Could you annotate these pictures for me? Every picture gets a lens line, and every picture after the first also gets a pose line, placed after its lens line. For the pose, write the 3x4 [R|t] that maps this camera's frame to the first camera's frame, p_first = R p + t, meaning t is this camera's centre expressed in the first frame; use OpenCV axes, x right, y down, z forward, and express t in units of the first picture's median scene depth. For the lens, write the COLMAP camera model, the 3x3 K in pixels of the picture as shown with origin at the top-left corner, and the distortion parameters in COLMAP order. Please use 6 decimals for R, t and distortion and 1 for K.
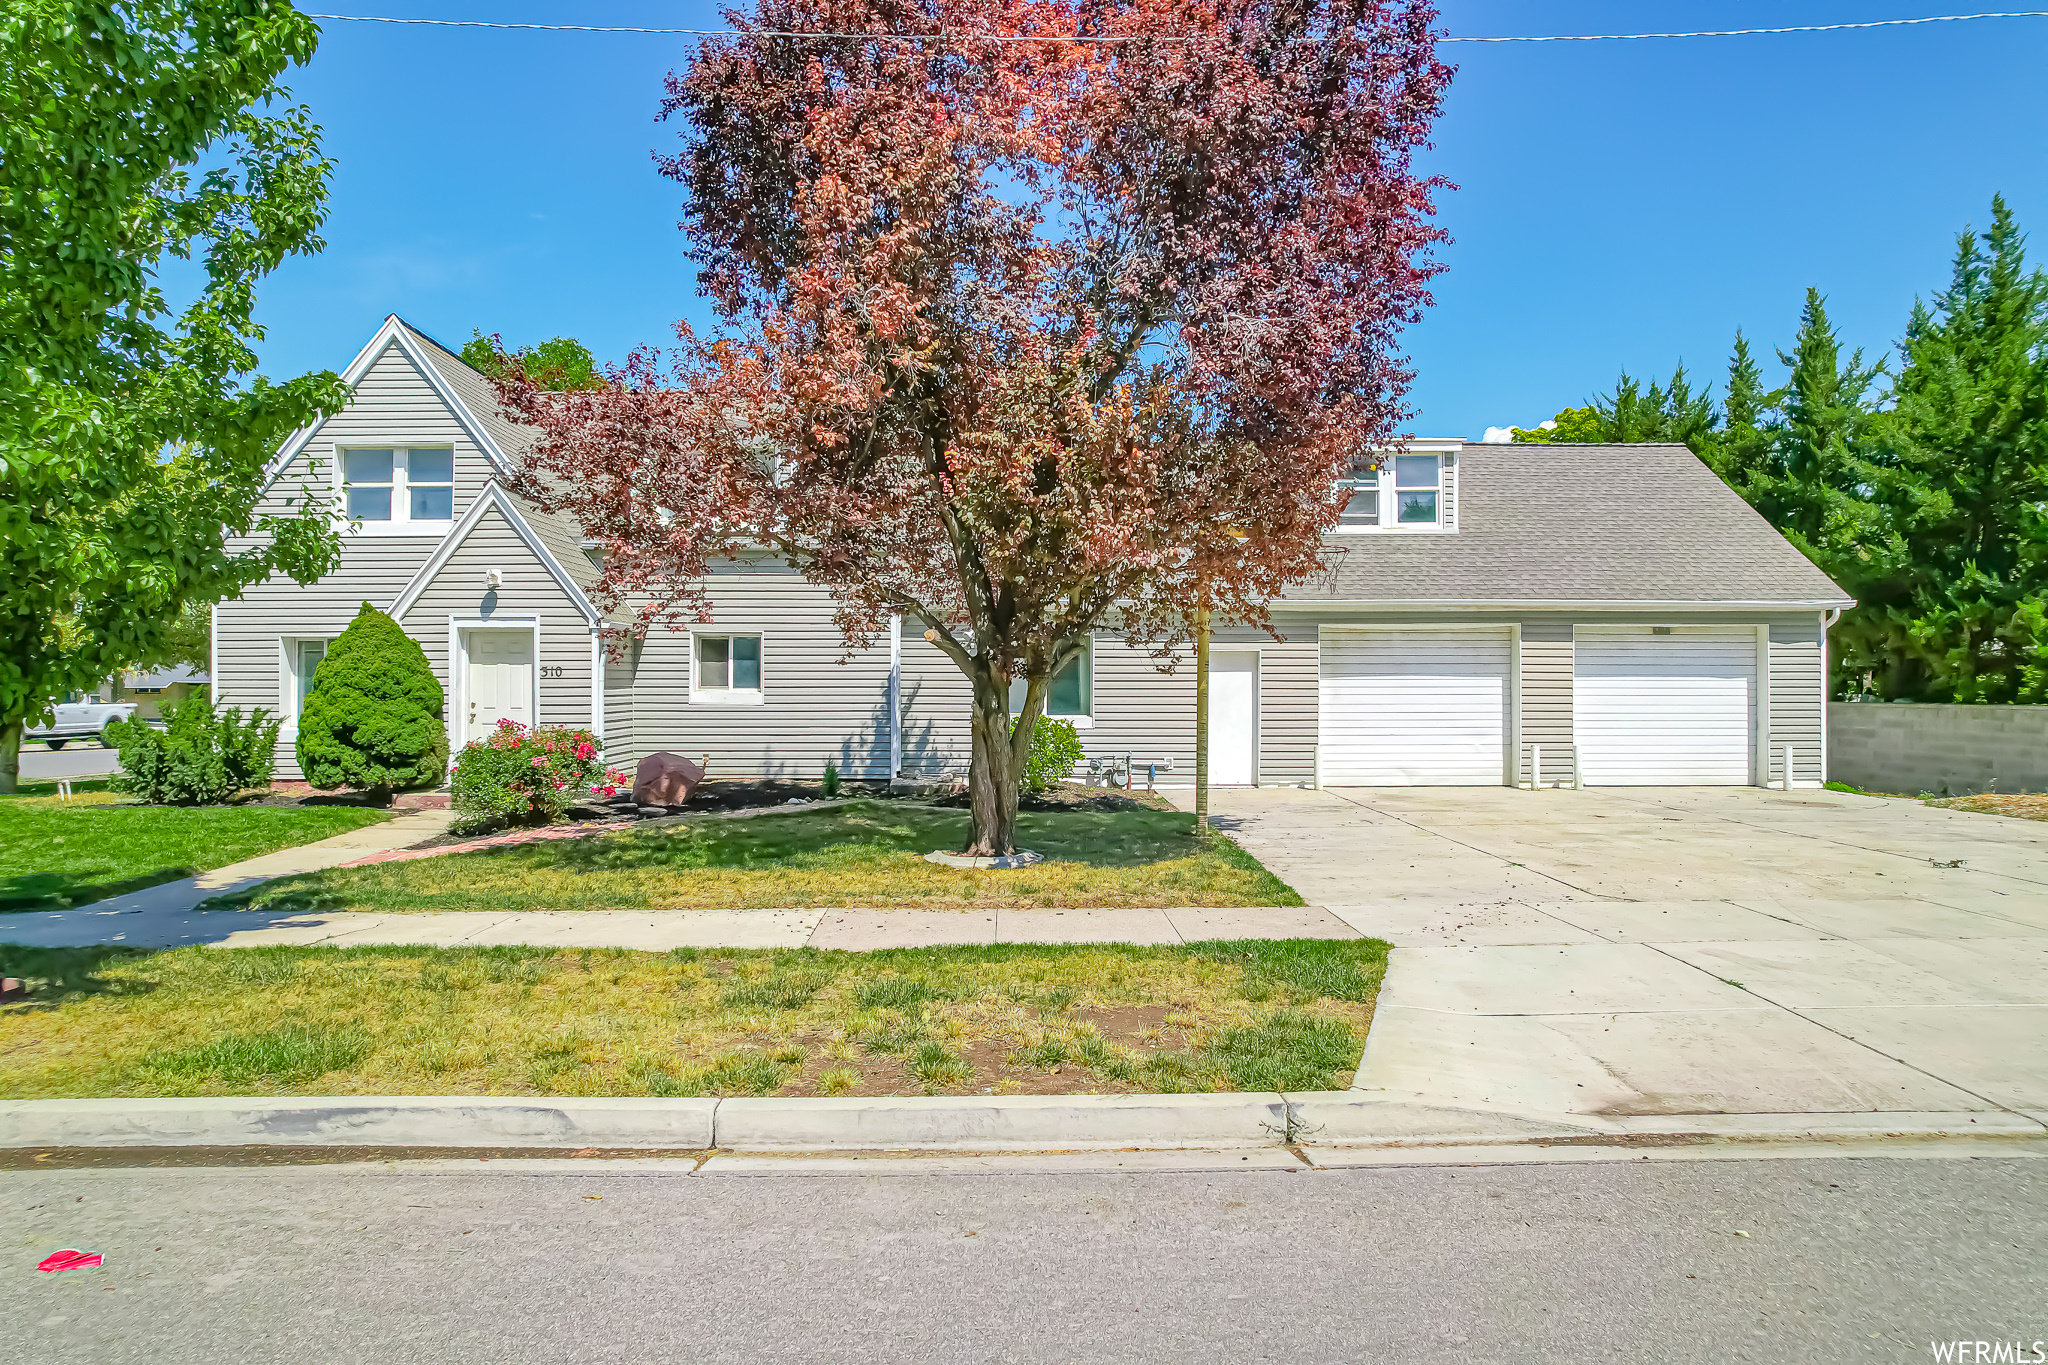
lens RADIAL K [[1312.6, 0, 1025.2], [0, 1312.6, 682.3], [0, 0, 1]] dist [-0.082522, 0.076754]
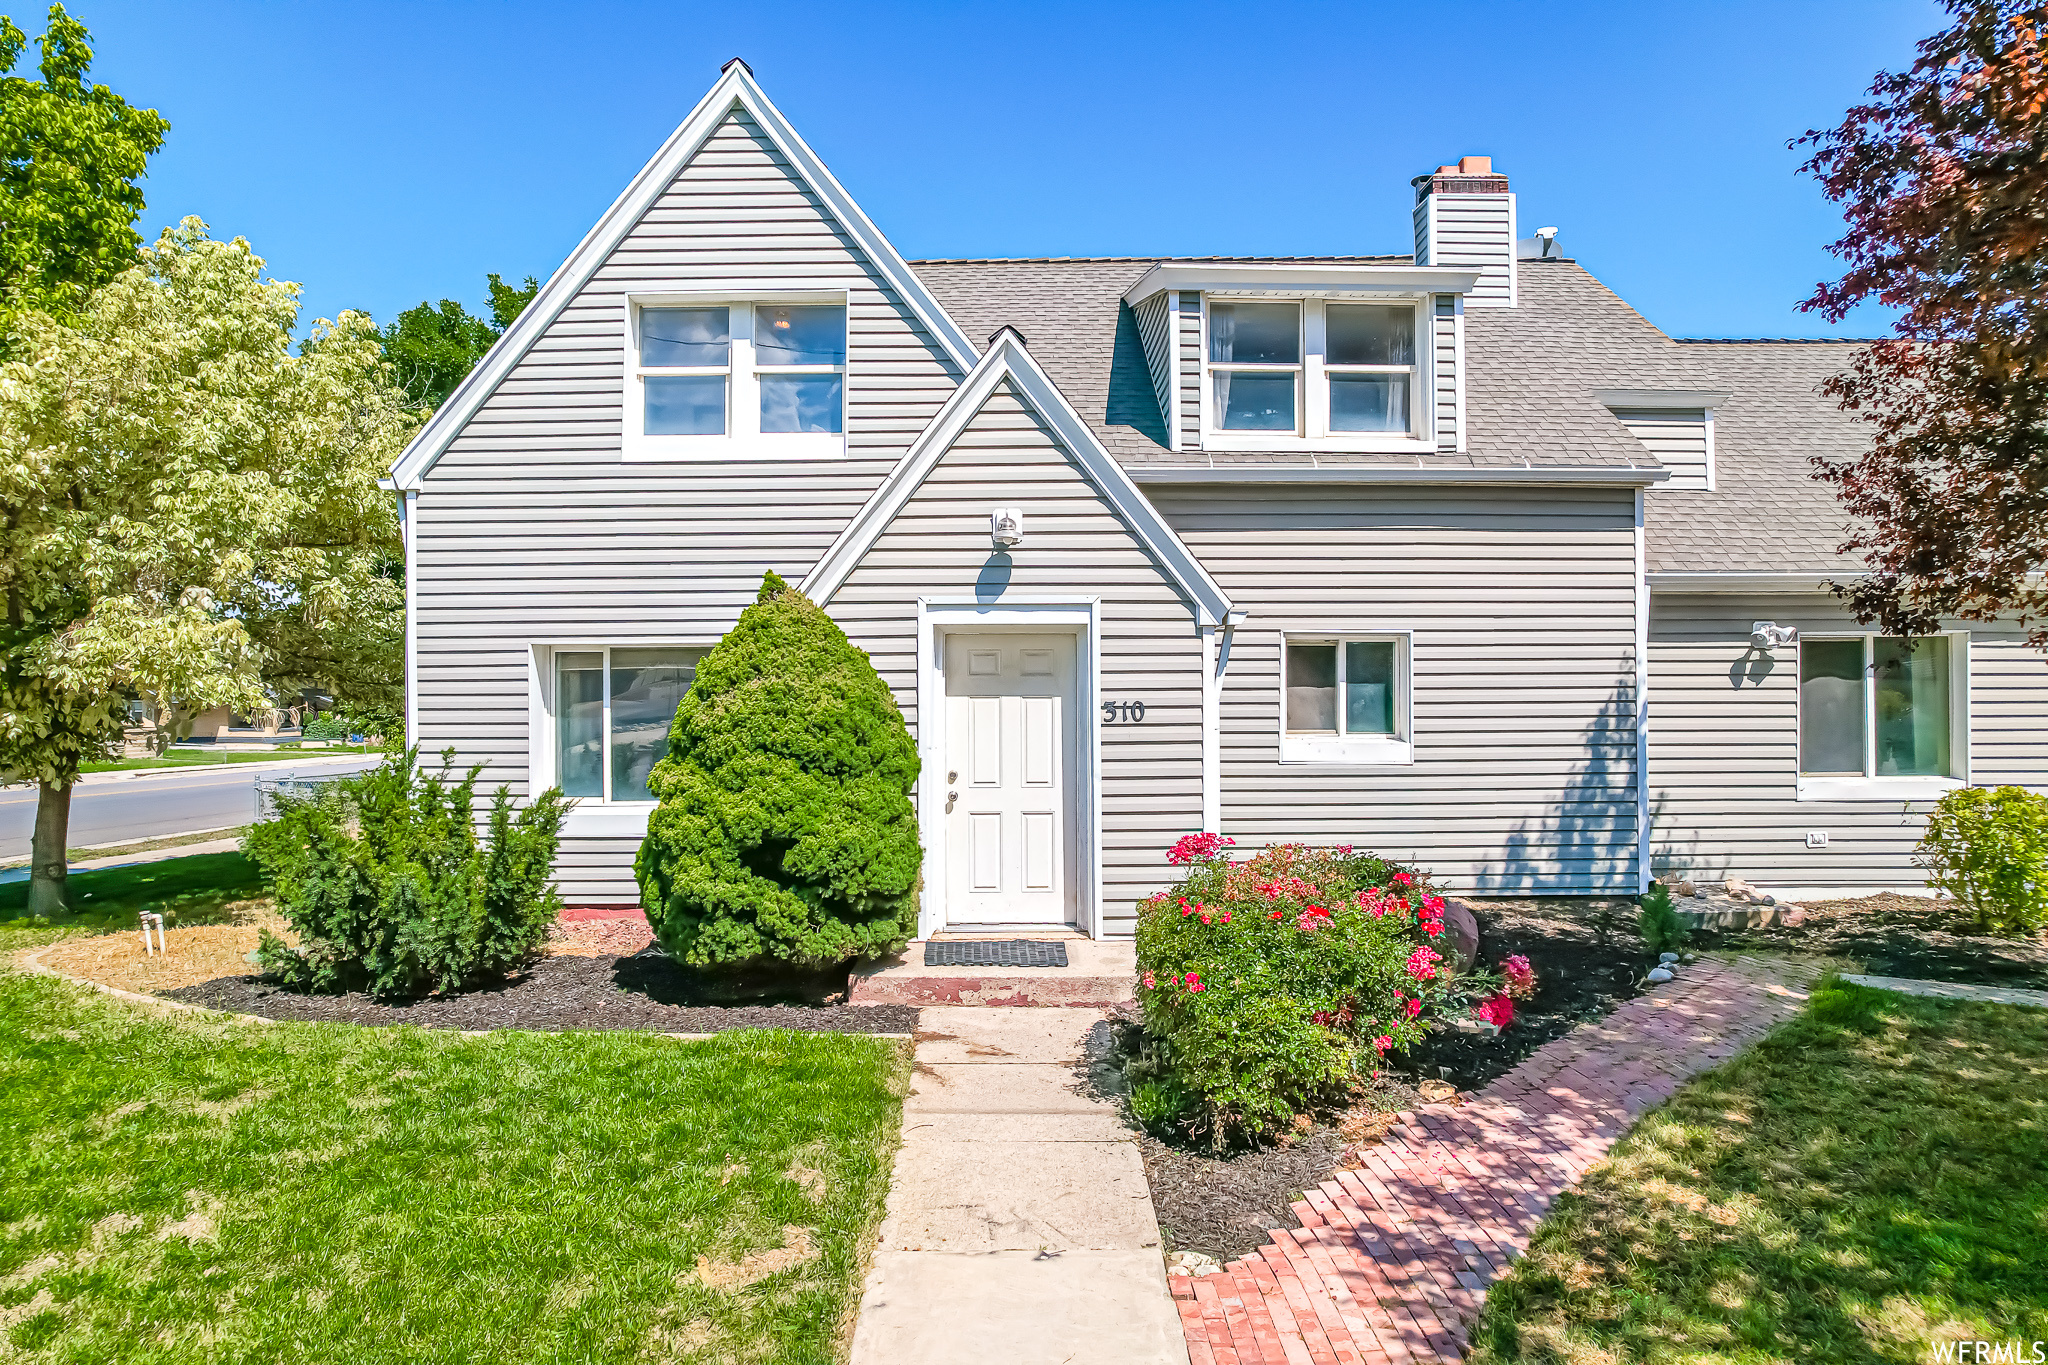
lens RADIAL K [[1312.6, 0, 1025.2], [0, 1312.6, 682.3], [0, 0, 1]] dist [-0.082522, 0.076754]
pose [[0.999854, -0.004964, -0.016376, -0.353197], [0.004916, 0.999983, -0.002976, -0.016378], [0.016391, 0.002895, 0.999861, 0.441736]]
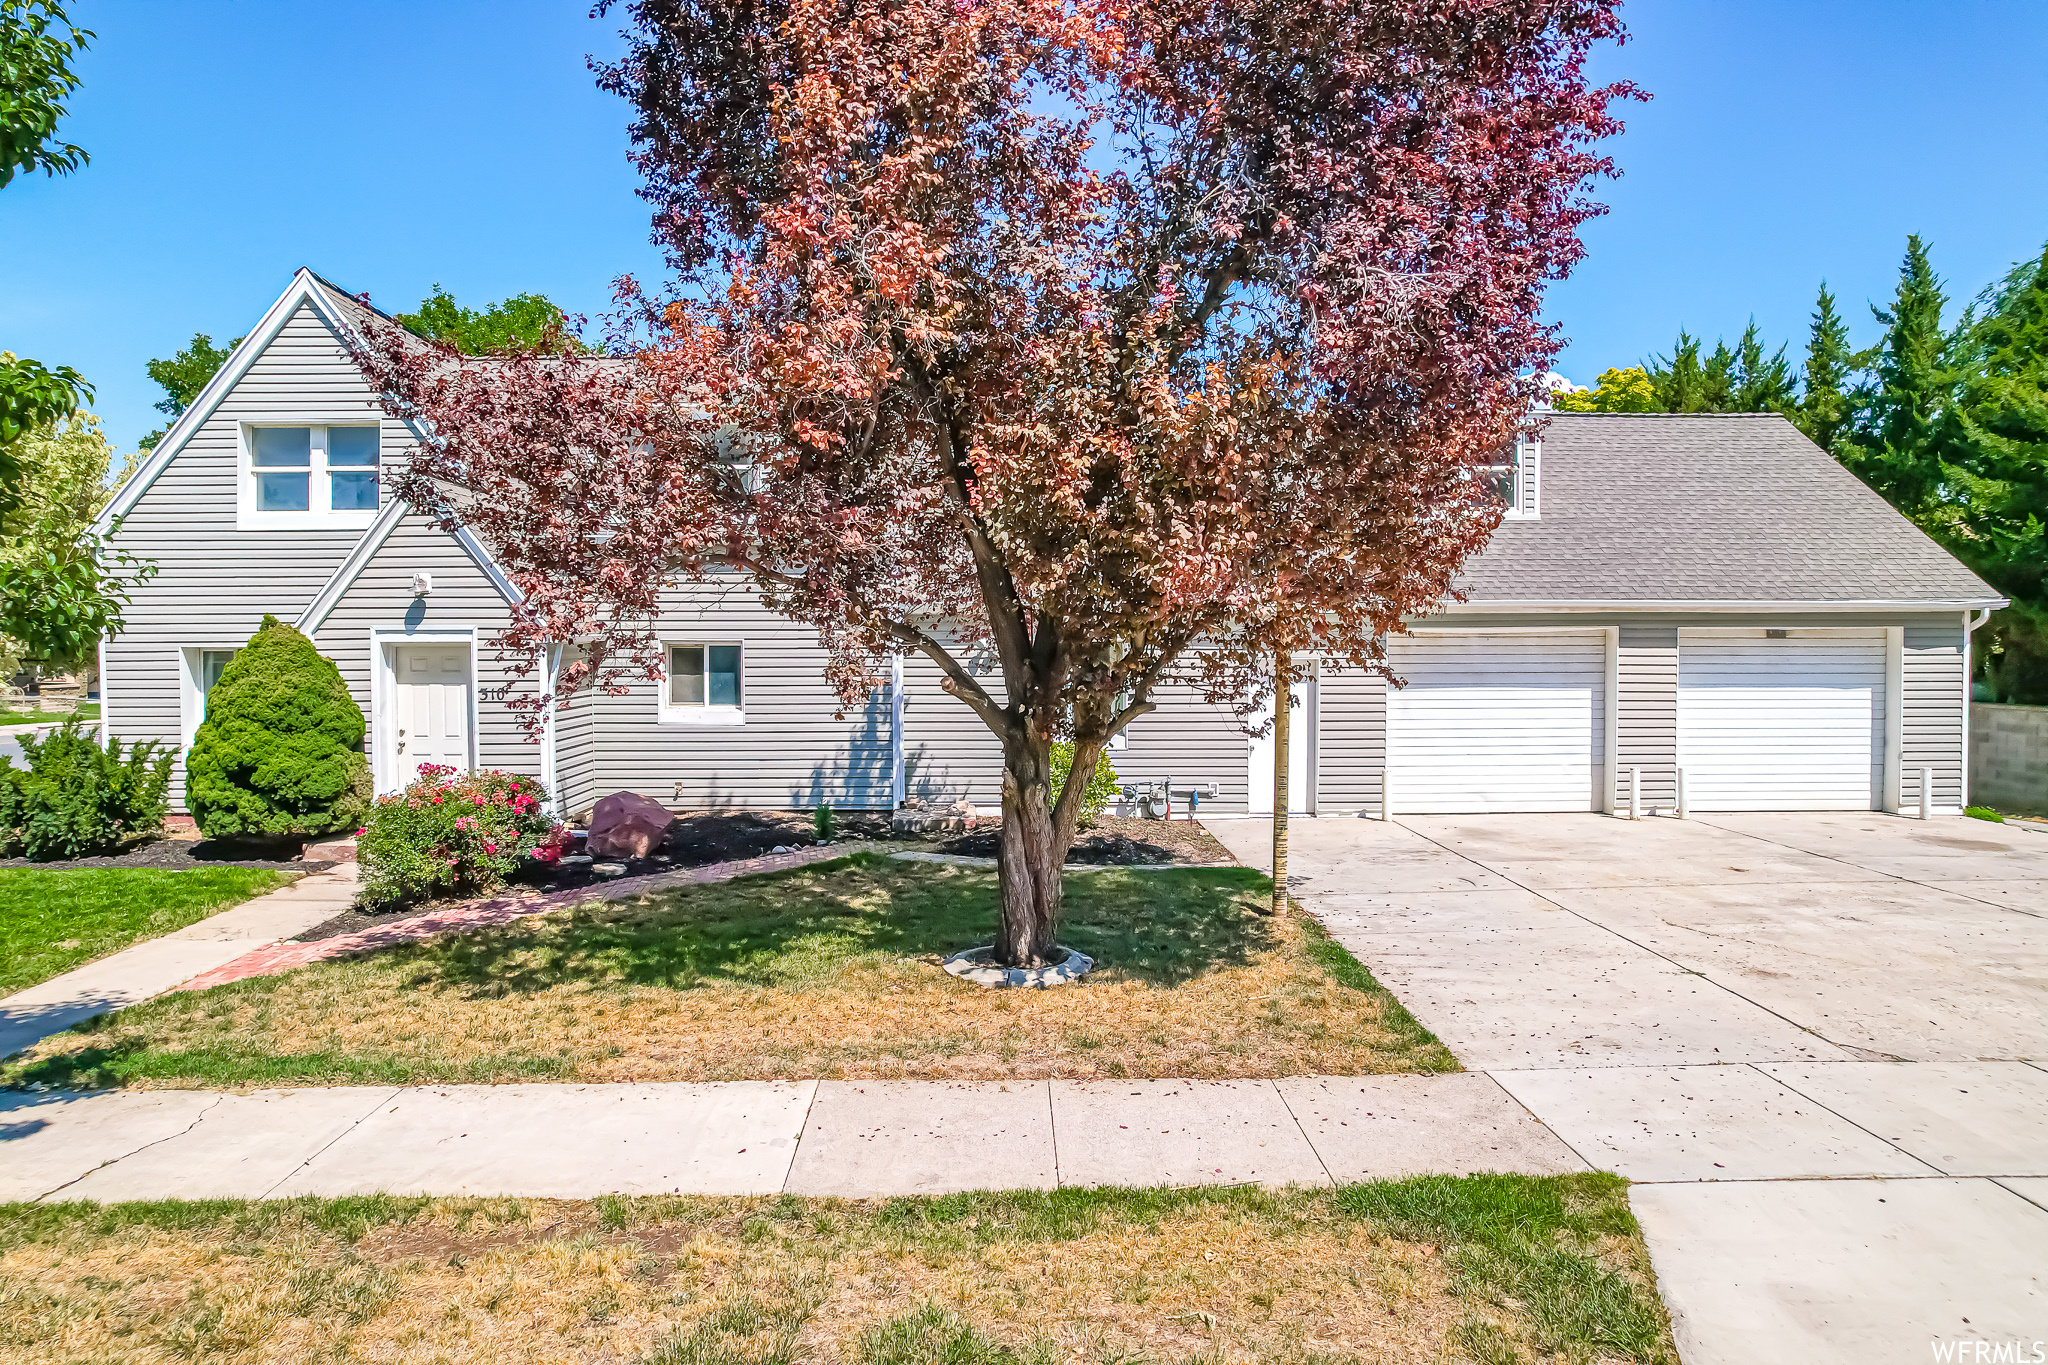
lens RADIAL K [[1312.6, 0, 1025.2], [0, 1312.6, 682.3], [0, 0, 1]] dist [-0.082522, 0.076754]
pose [[0.999987, -0.002583, 0.004311, -0.019063], [0.002436, 0.999431, 0.033643, -0.038930], [-0.004395, -0.033632, 0.999425, 0.138488]]
